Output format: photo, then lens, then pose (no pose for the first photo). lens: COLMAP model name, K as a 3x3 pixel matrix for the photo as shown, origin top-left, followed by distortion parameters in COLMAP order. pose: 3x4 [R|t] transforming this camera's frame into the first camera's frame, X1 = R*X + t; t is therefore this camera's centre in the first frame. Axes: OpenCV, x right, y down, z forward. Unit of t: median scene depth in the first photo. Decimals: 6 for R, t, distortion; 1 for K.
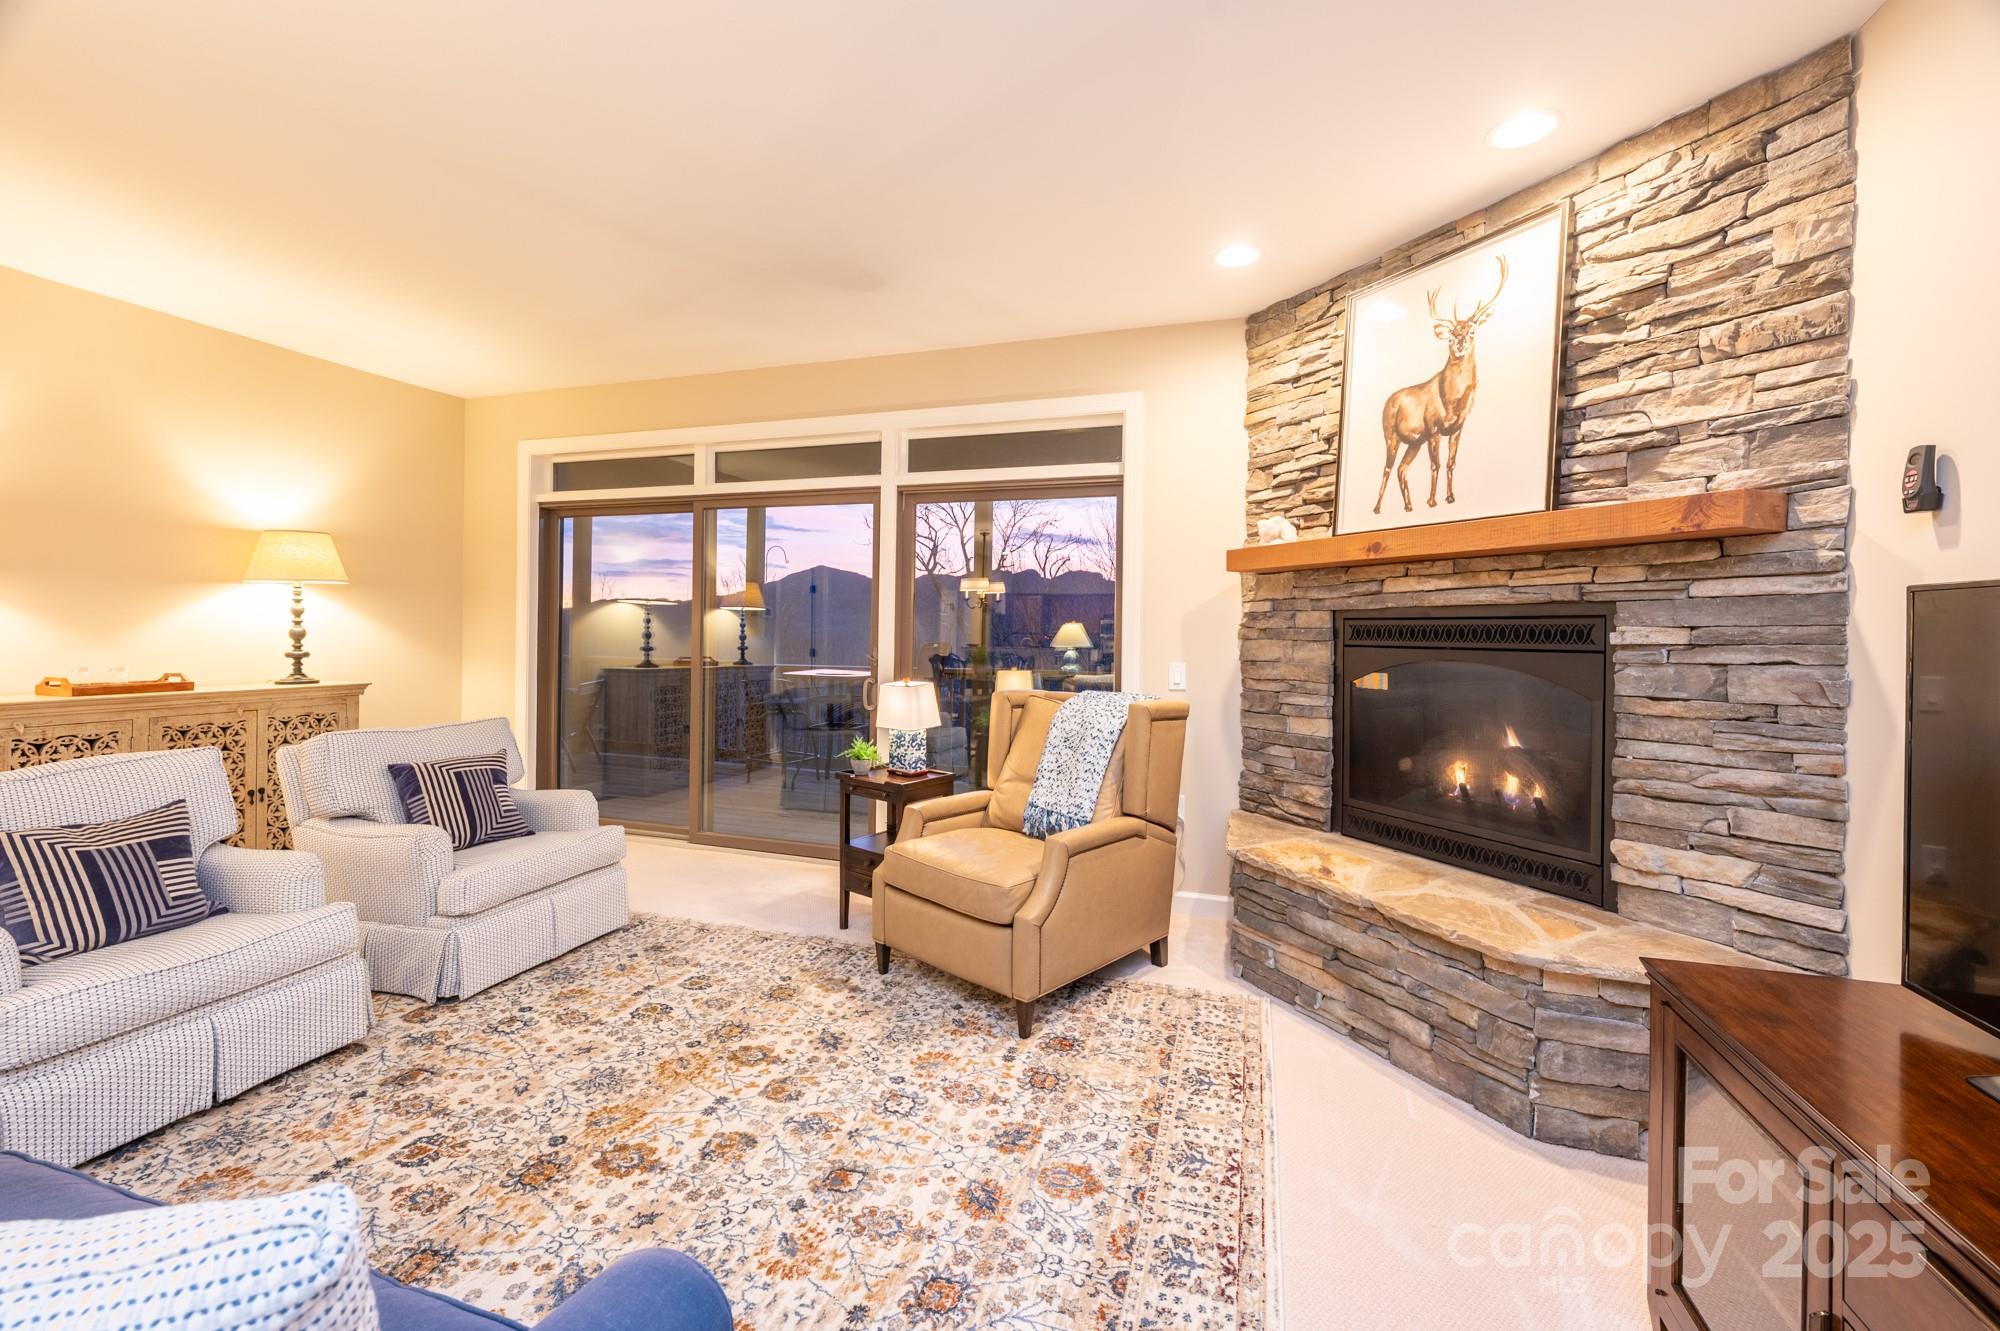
lens RADIAL K [[810.4, 0, 1004.9], [0, 810.4, 634.5], [0, 0, 1]] dist [0.000026, -0.000233]
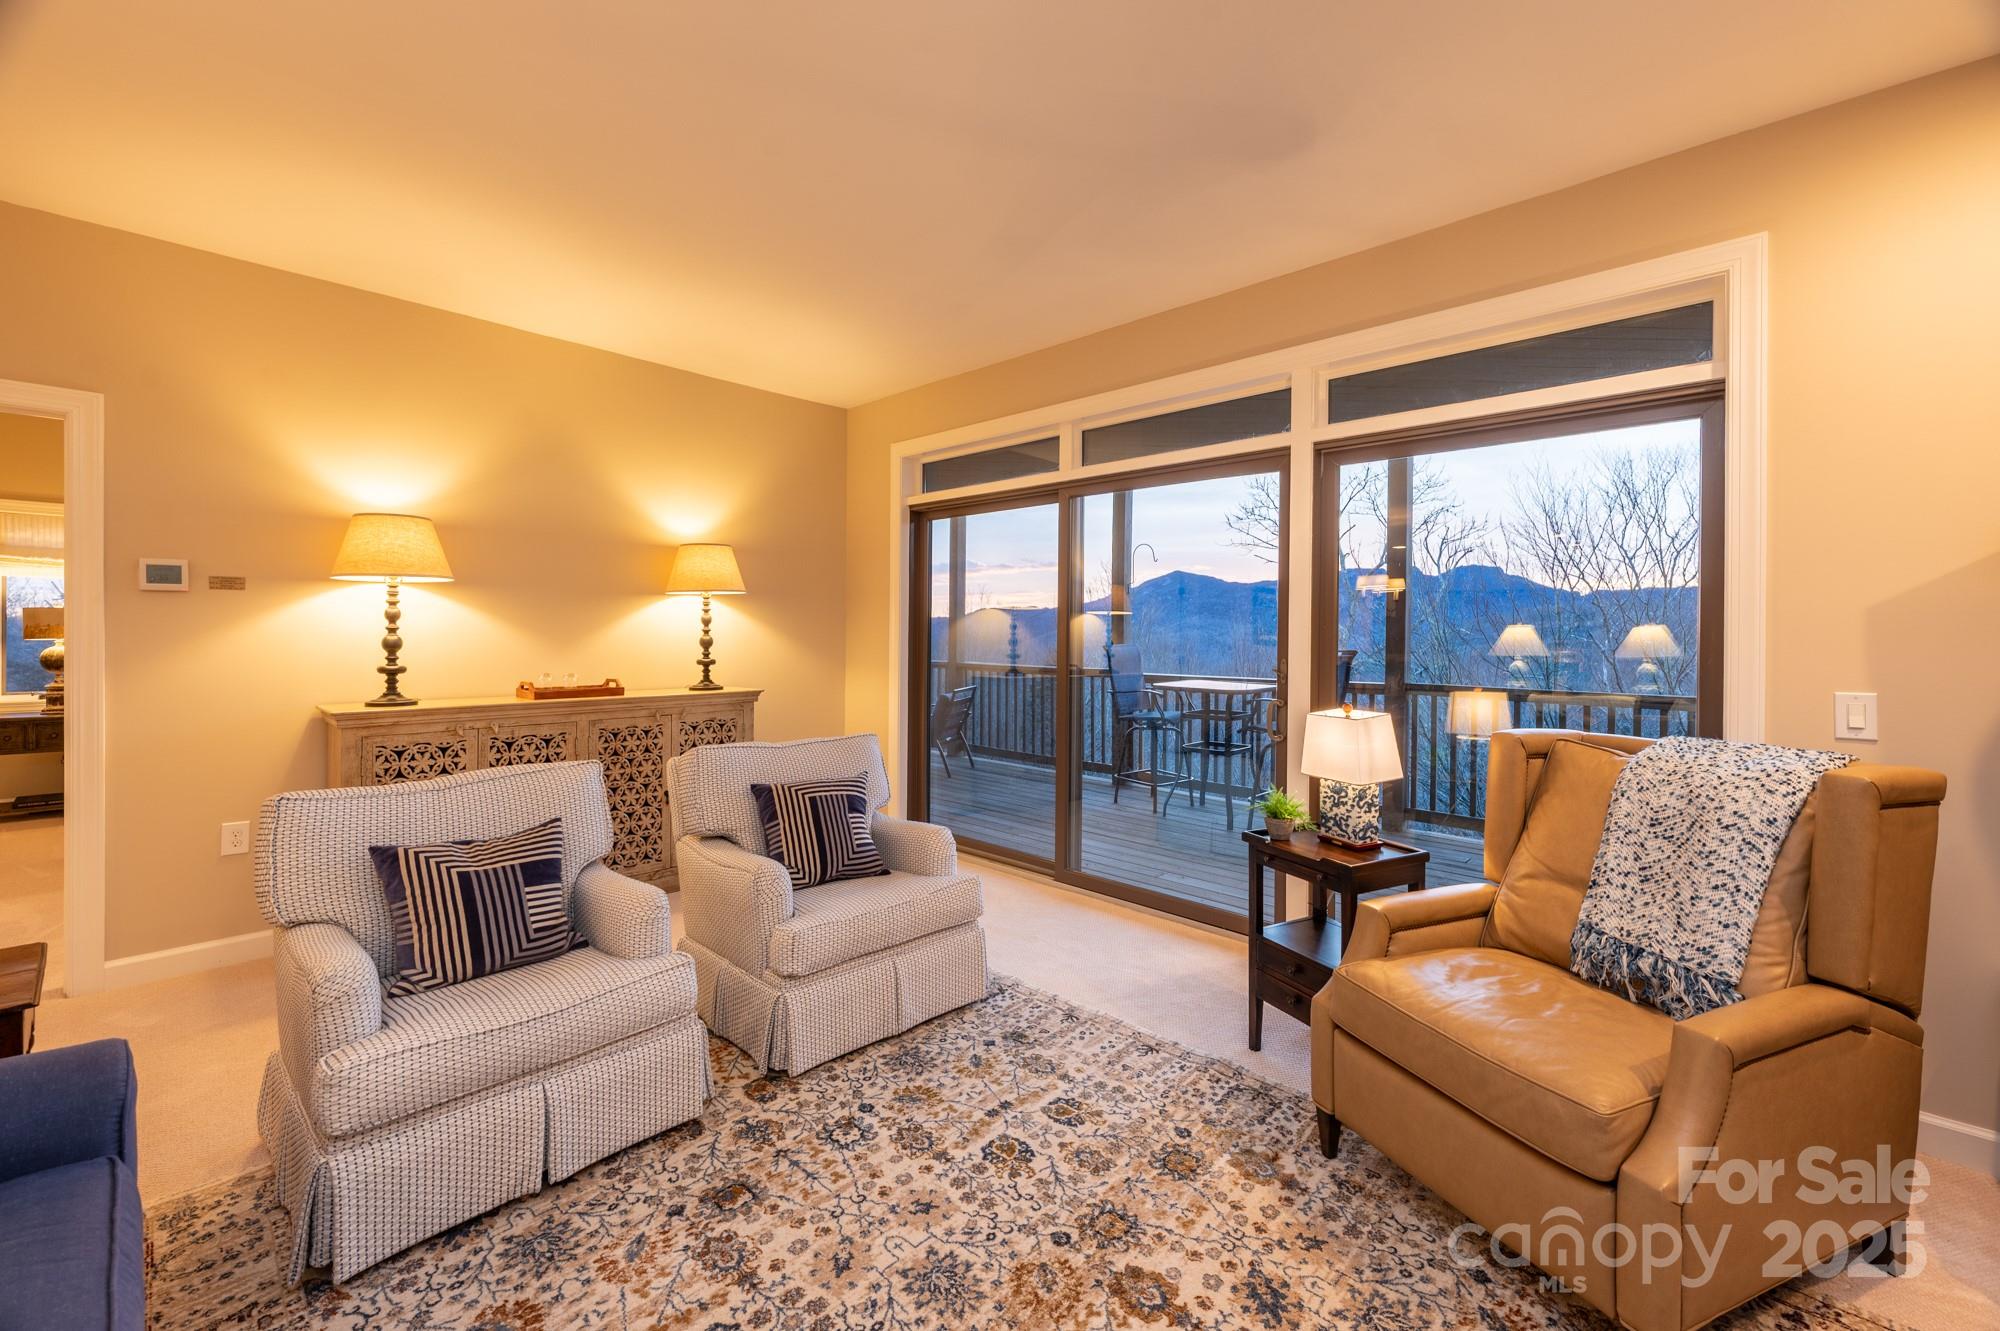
lens RADIAL K [[810.4, 0, 1004.9], [0, 810.4, 634.5], [0, 0, 1]] dist [0.000026, -0.000233]
pose [[0.907322, -0.005341, -0.420403, -0.112409], [0.002856, 0.999975, -0.006541, -0.003830], [0.420427, 0.004734, 0.907314, 0.293460]]
